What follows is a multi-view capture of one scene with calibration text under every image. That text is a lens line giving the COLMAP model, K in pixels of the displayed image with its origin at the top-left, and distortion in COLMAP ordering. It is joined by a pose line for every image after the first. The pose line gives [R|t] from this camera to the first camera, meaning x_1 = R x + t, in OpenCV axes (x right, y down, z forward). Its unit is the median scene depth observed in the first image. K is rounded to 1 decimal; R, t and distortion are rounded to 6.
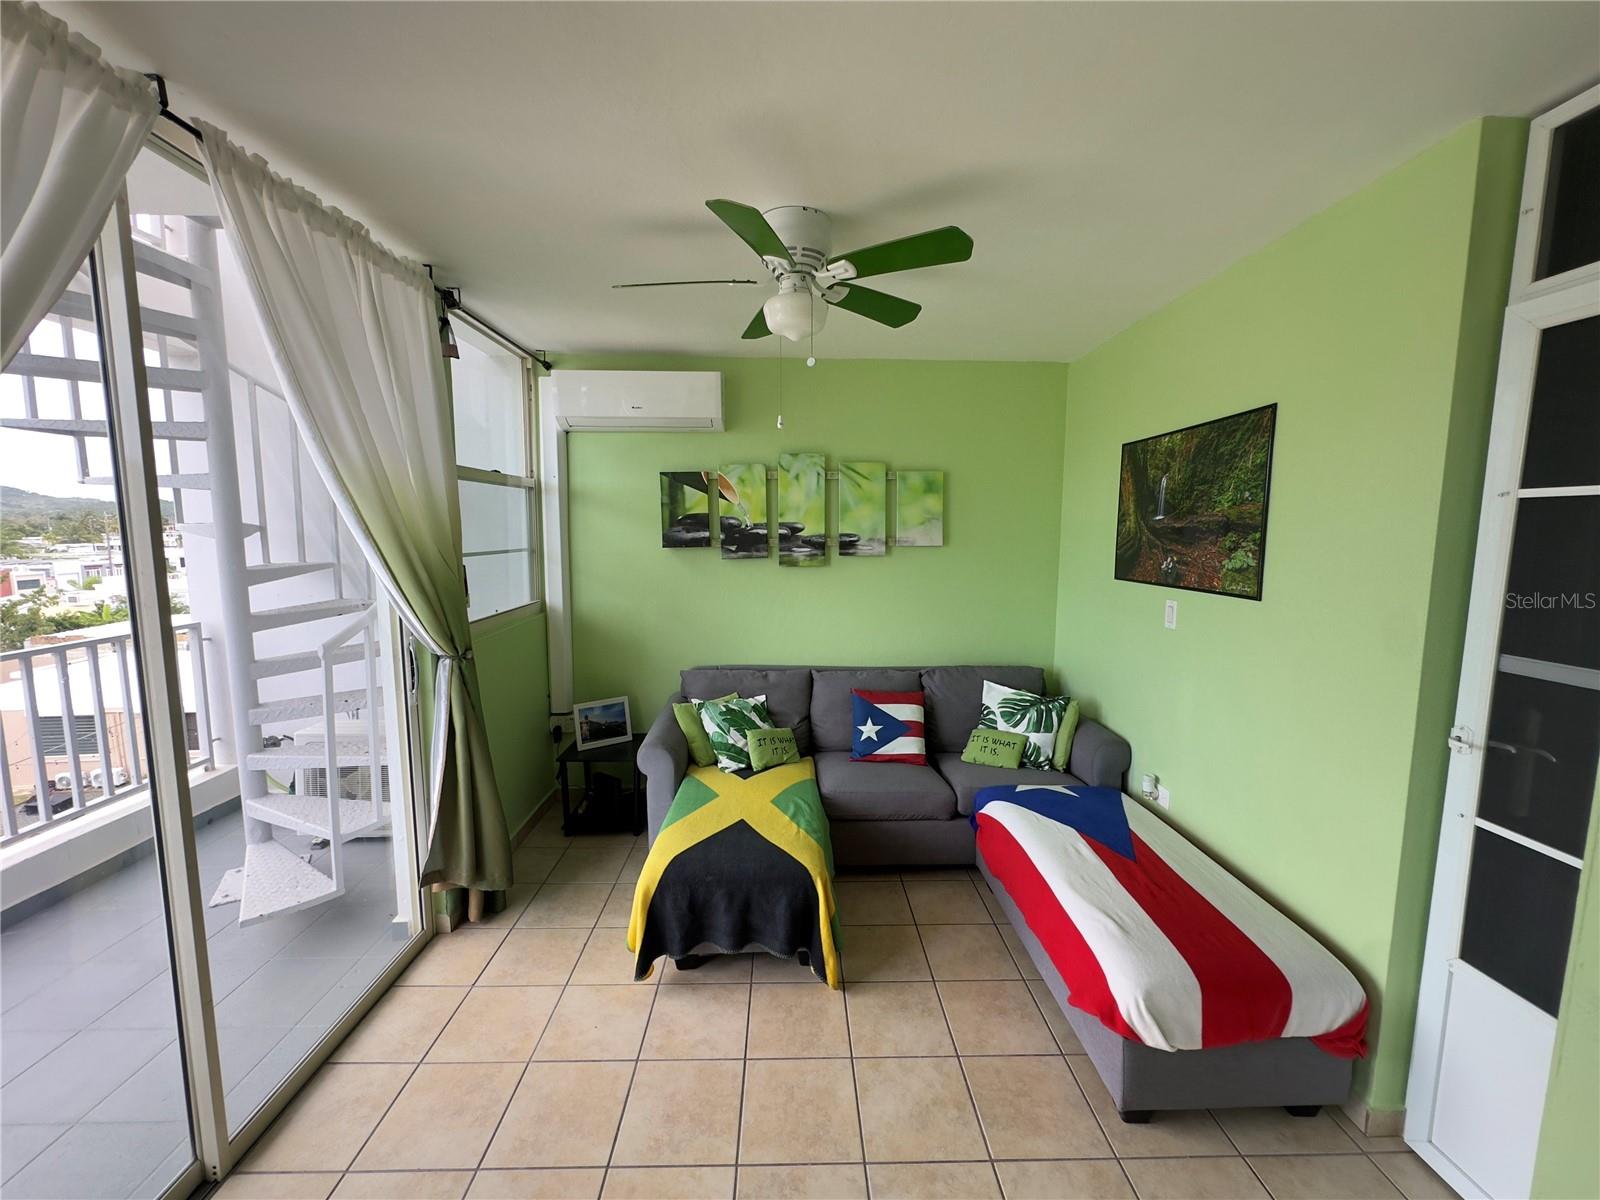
lens RADIAL K [[638.7, 0, 795.2], [0, 638.7, 599.4], [0, 0, 1]] dist [0.001488, 0.000343]
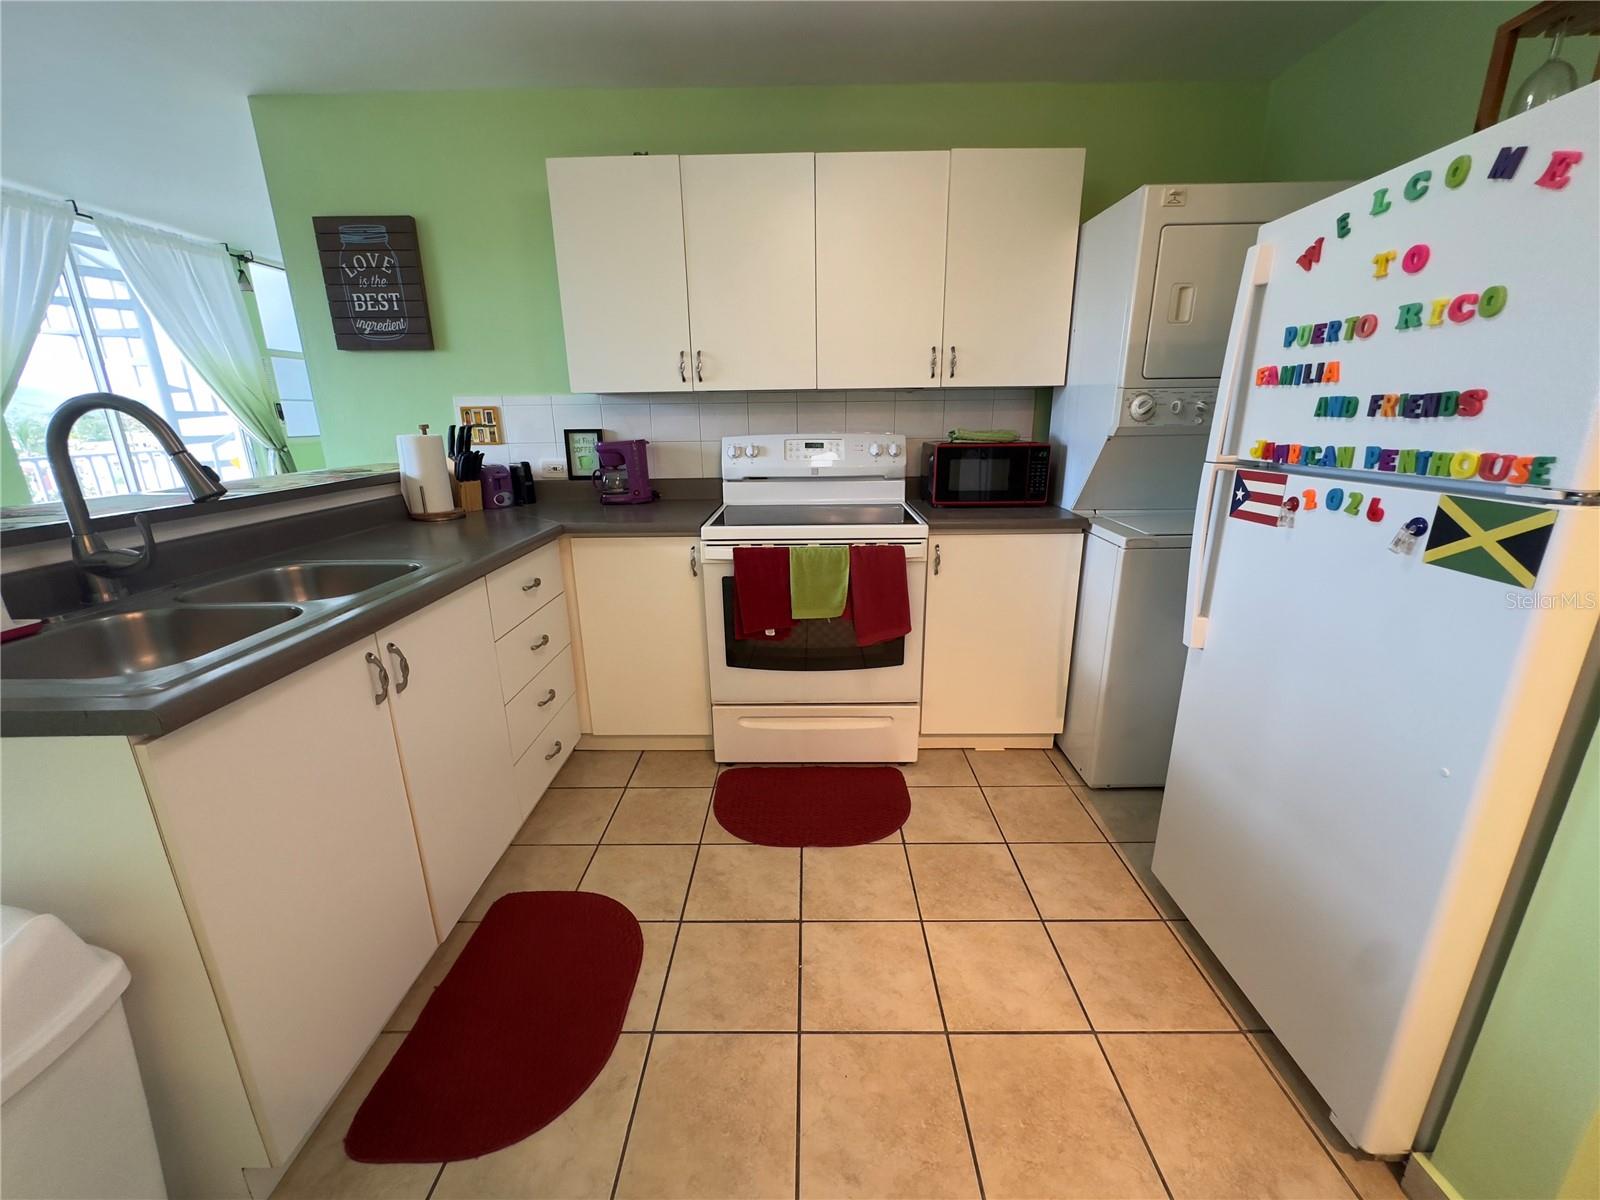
lens RADIAL K [[638.7, 0, 795.2], [0, 638.7, 599.4], [0, 0, 1]] dist [0.001488, 0.000343]
pose [[0.999343, -0.010463, -0.034695, 1.529872], [0.016215, 0.985329, 0.169891, 0.319717], [0.032408, -0.170342, 0.984852, -1.331273]]
